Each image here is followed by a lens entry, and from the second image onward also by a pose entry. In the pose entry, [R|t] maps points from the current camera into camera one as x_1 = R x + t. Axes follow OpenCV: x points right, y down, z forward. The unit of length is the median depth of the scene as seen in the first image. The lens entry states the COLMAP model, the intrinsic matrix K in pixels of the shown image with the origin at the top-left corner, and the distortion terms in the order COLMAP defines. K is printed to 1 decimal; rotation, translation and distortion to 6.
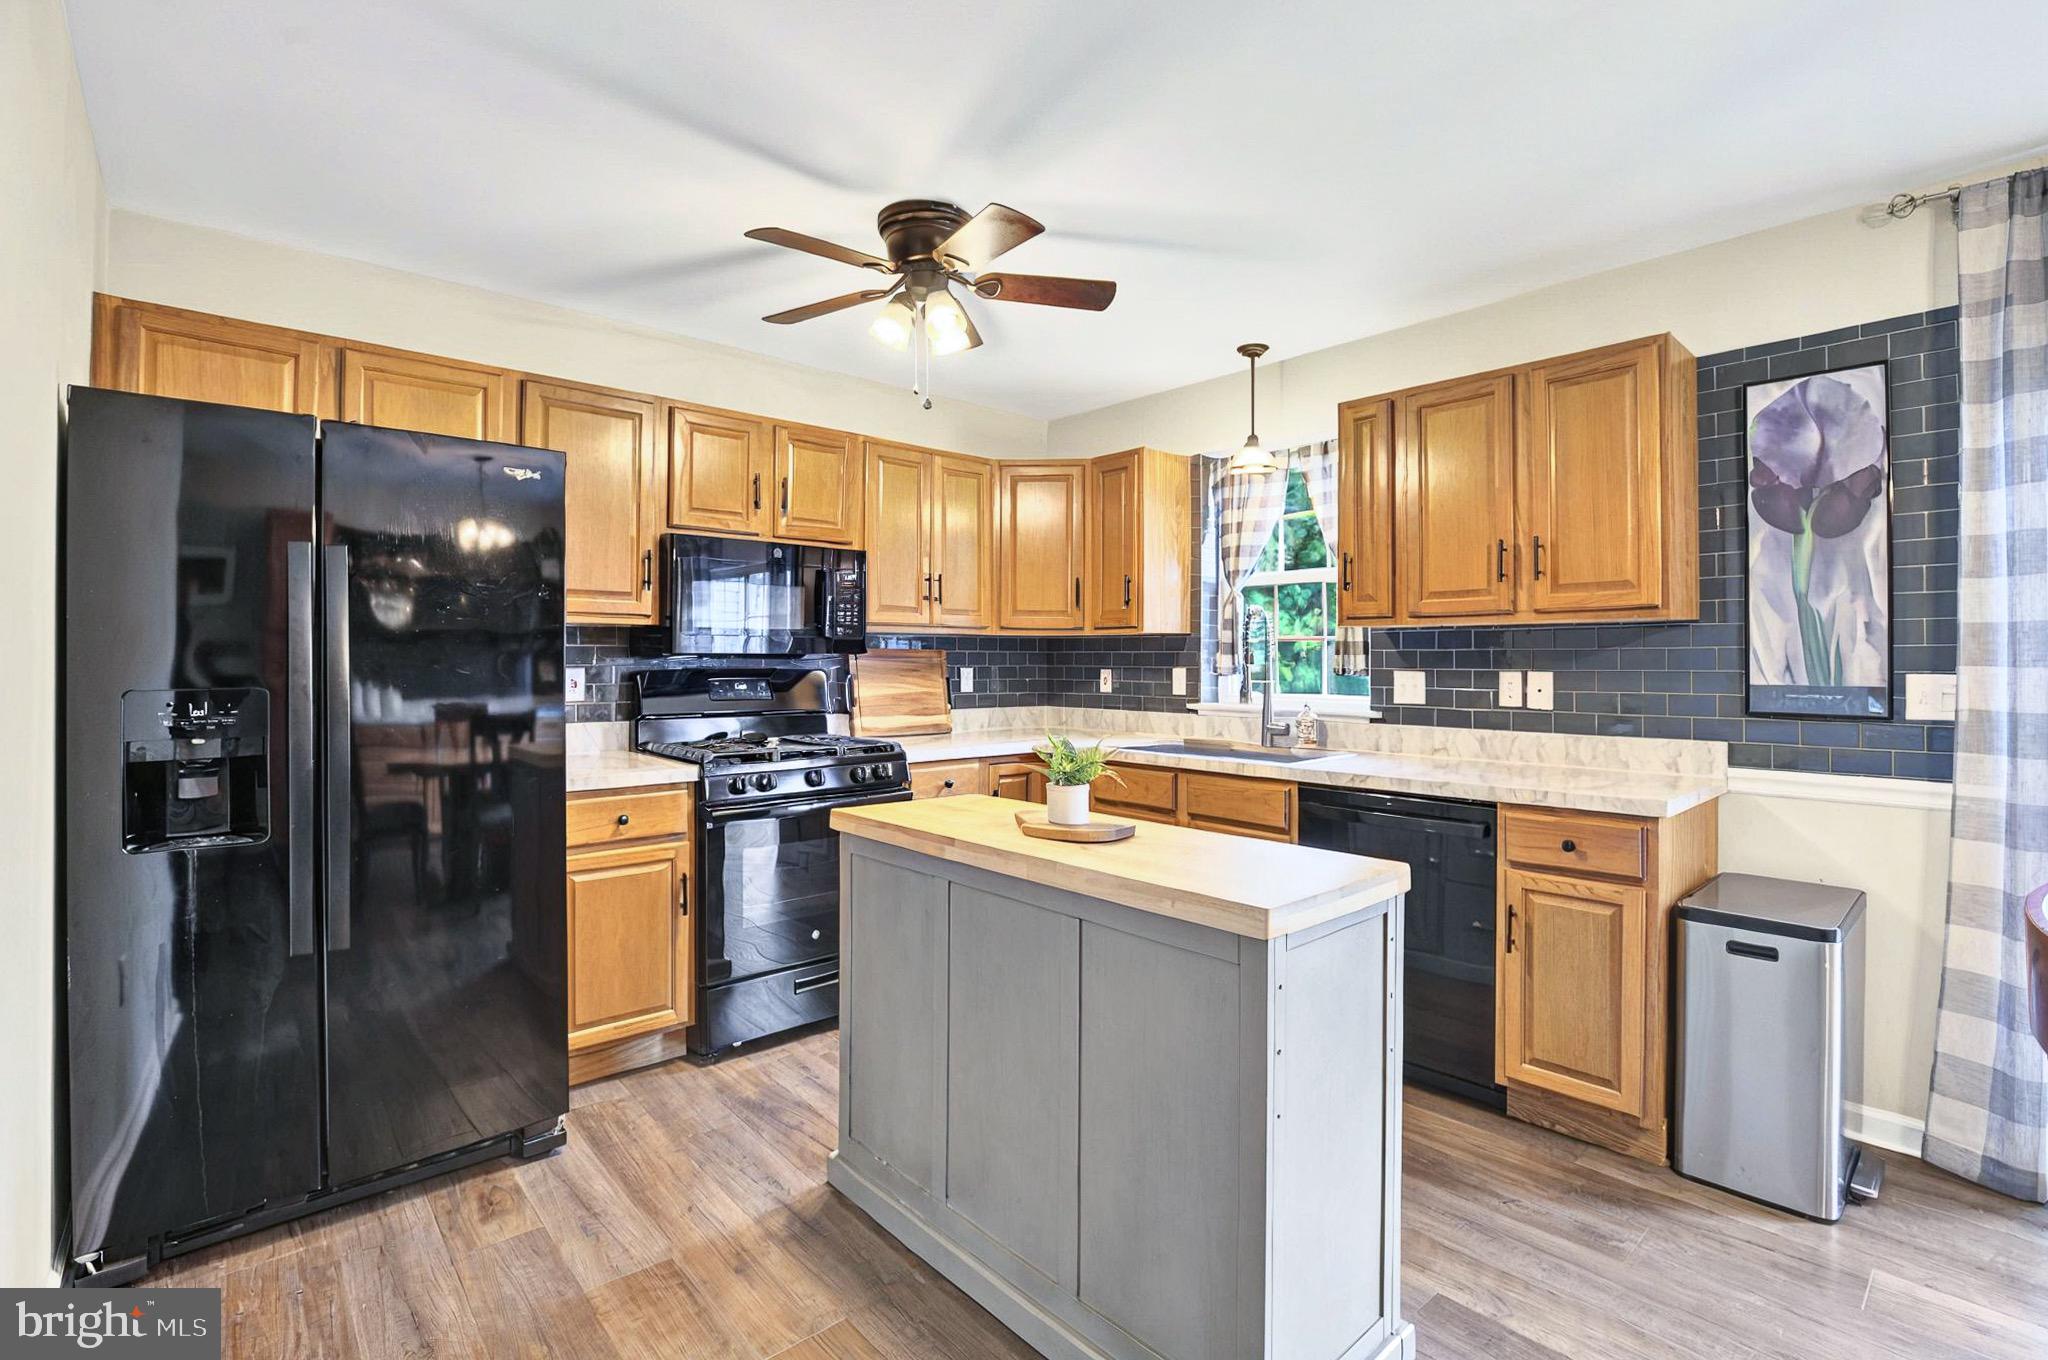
lens RADIAL K [[943.6, 0, 1035.6], [0, 943.6, 654.6], [0, 0, 1]] dist [-0.035141, 0.003823]
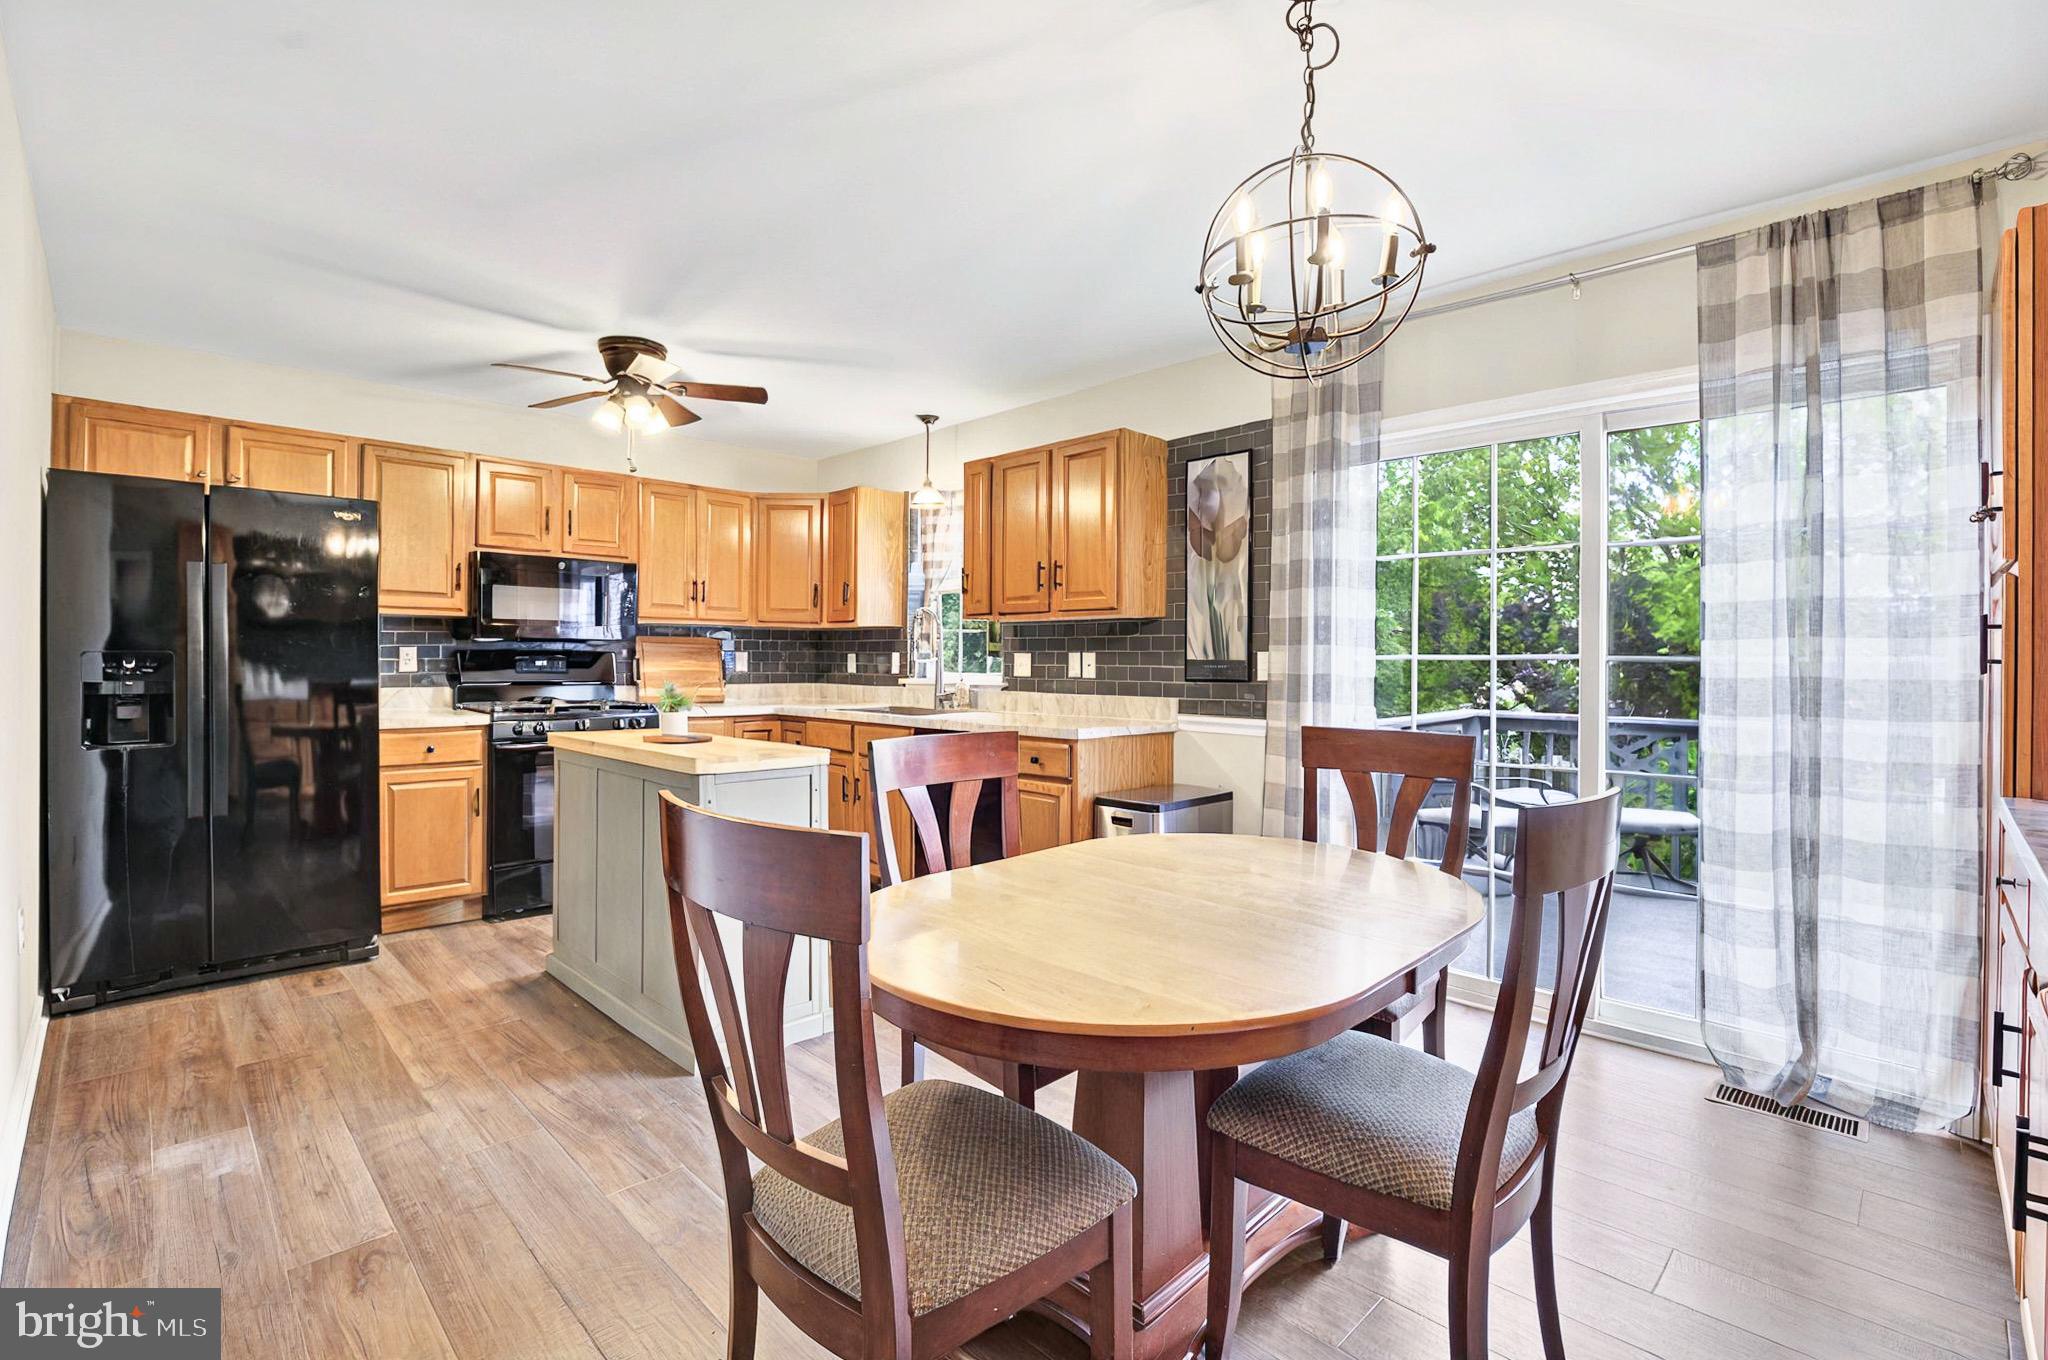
lens RADIAL K [[930.4, 0, 1038.7], [0, 930.4, 664.9], [0, 0, 1]] dist [-0.028167, 0.001001]
pose [[0.998219, 0.003725, 0.059536, 0.412699], [-0.004460, 0.999915, 0.012223, 0.022255], [-0.059485, -0.012467, 0.998151, -0.476859]]
